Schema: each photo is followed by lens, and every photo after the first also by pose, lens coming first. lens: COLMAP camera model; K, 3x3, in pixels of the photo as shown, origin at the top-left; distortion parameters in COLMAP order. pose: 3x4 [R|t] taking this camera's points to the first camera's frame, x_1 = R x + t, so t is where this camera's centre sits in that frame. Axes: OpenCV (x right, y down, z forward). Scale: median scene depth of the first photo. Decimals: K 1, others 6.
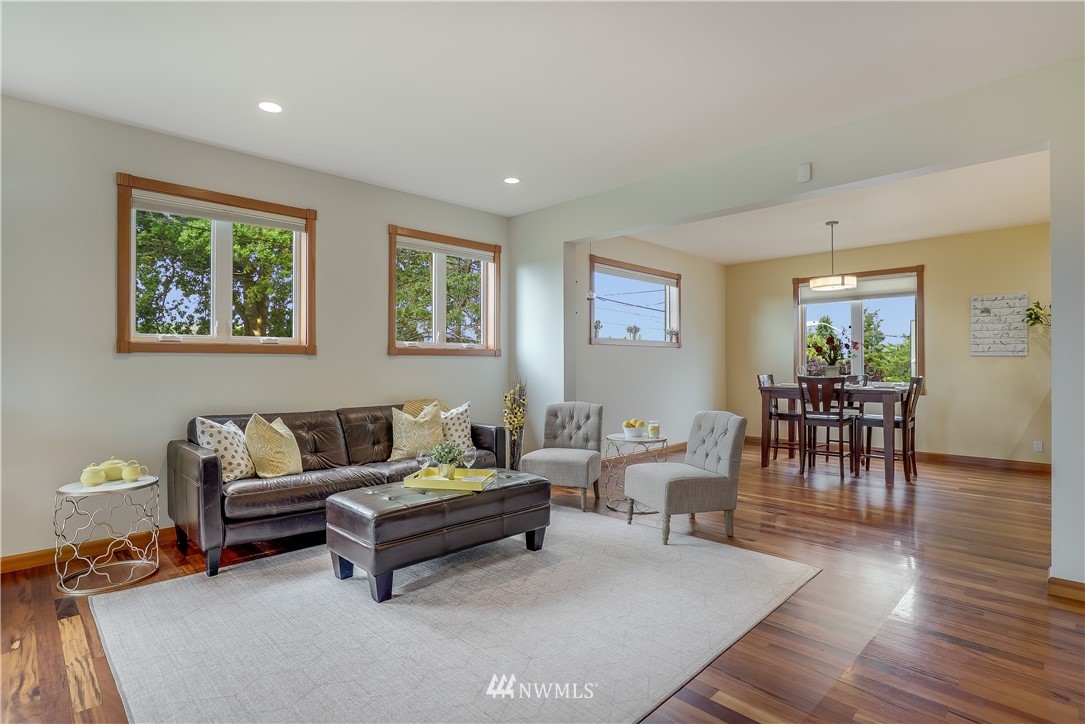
lens RADIAL K [[535.8, 0, 532.3], [0, 535.8, 364.3], [0, 0, 1]] dist [-0.046555, 0.016504]
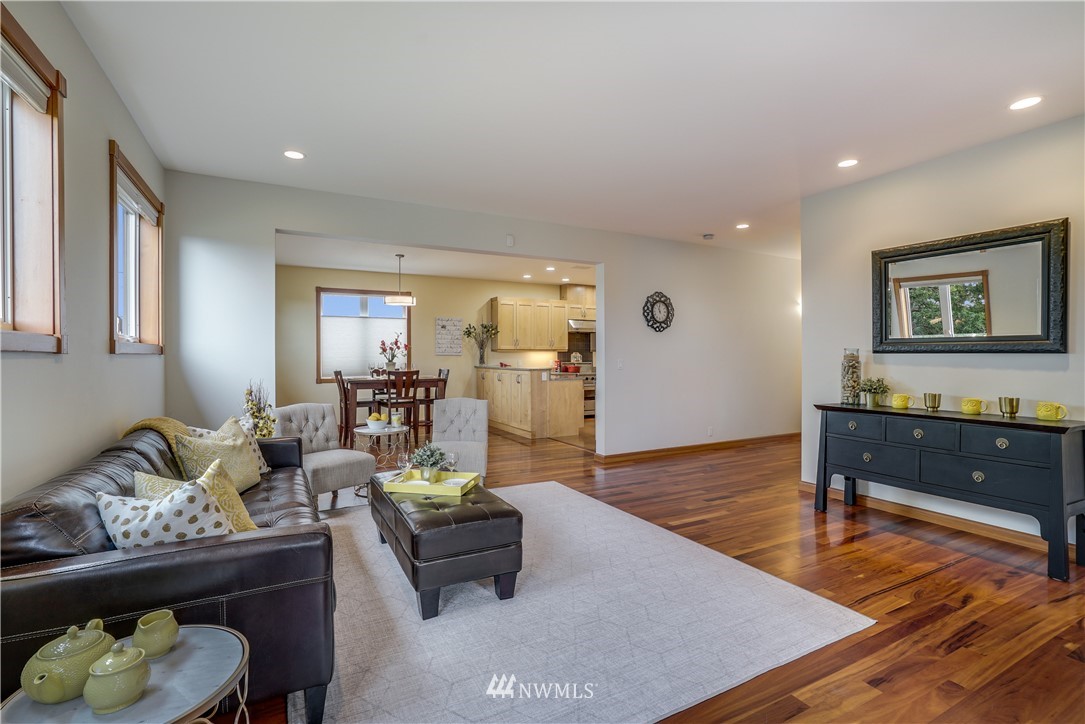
lens RADIAL K [[499.3, 0, 532.9], [0, 499.3, 363.9], [0, 0, 1]] dist [-0.062282, 0.021928]
pose [[0.296310, -0.011644, 0.955021, -0.567724], [-0.001592, 0.999918, 0.012685, -0.010090], [-0.955090, -0.005280, 0.296268, 0.320646]]
